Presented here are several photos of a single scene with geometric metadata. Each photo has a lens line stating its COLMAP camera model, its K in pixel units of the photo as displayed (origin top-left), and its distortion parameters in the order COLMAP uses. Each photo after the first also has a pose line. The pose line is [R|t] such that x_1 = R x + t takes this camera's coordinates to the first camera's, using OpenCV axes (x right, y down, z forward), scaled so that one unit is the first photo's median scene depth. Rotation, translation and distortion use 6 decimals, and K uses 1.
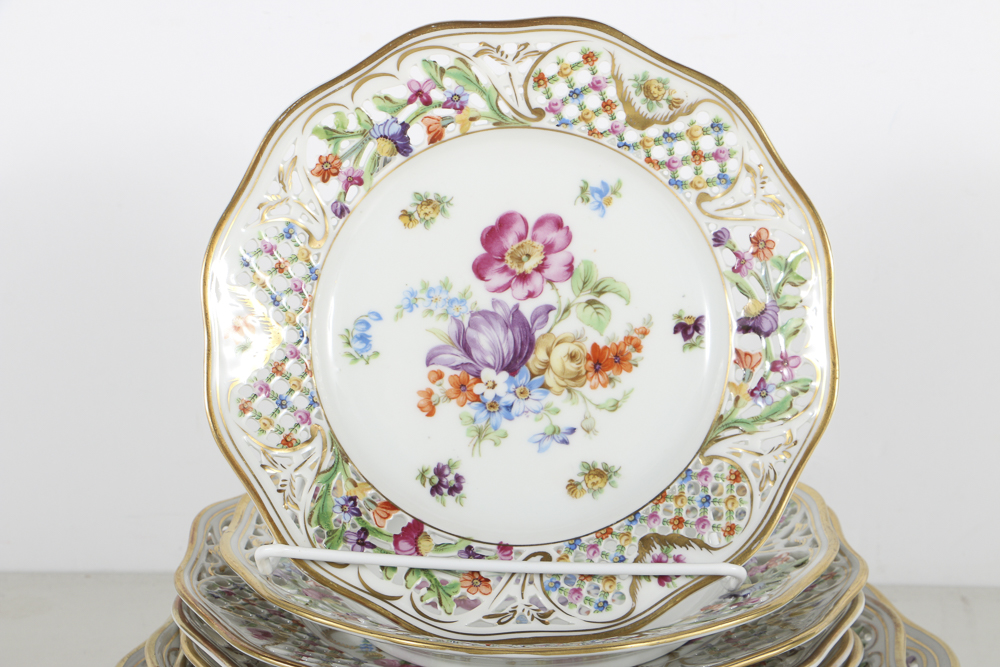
lens RADIAL K [[1936.6, 0, 503.3], [0, 1936.6, 332.5], [0, 0, 1]] dist [0.090668, 0.000000]
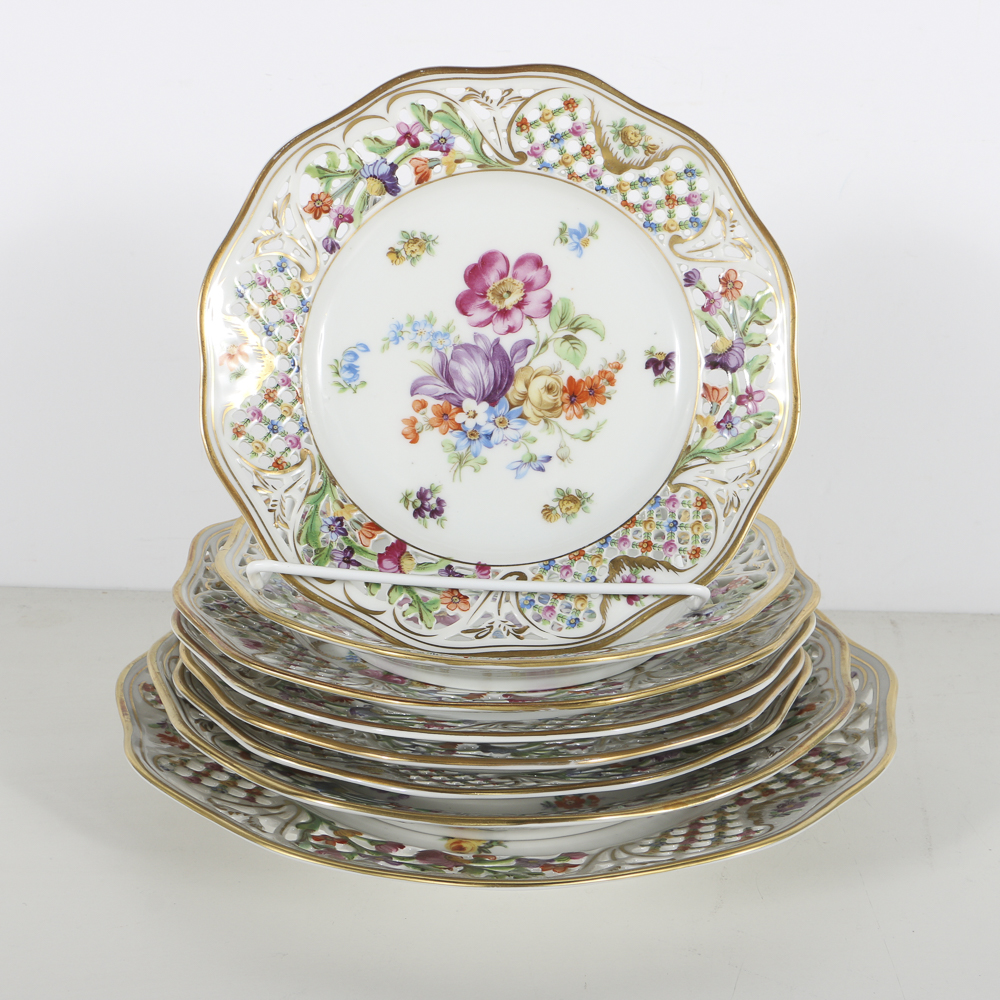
lens RADIAL K [[1627.1, 0, 505.6], [0, 1627.1, 505.5], [0, 0, 1]] dist [-0.105427, 0.000000]
pose [[0.999768, 0.014198, 0.016225, -0.001661], [-0.015125, 0.998171, 0.058539, 0.024518], [-0.015364, -0.058771, 0.998153, 0.112648]]
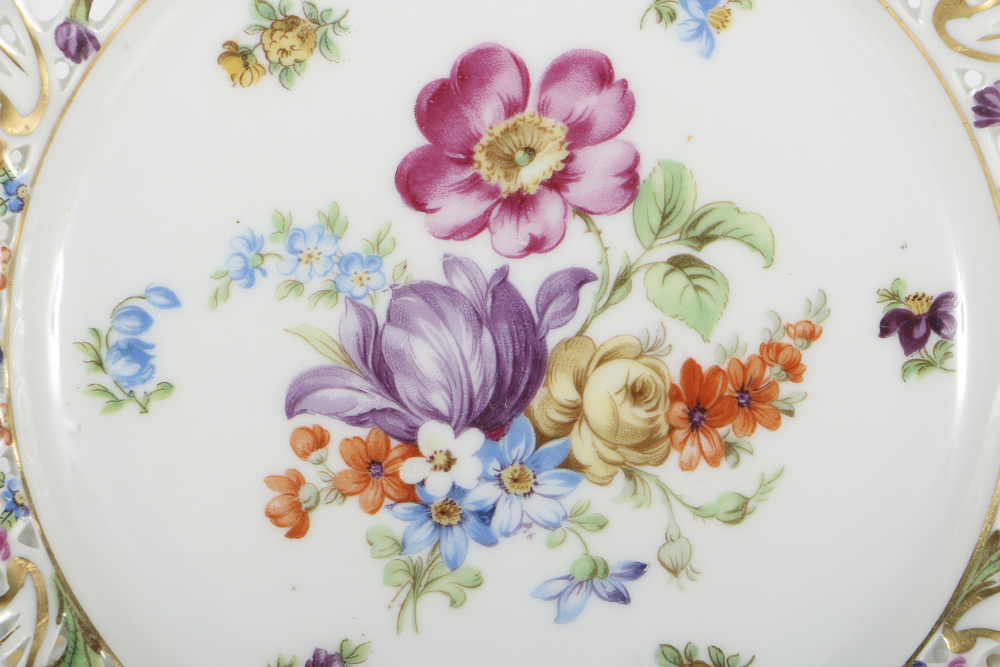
lens RADIAL K [[5608.8, 0, 498.7], [0, 5608.8, 329.2], [0, 0, 1]] dist [1.007547, 0.000000]
pose [[0.999954, -0.004426, 0.008555, -0.004364], [0.004427, 0.999990, -0.000088, -0.001264], [-0.008555, 0.000126, 0.999963, -0.211254]]
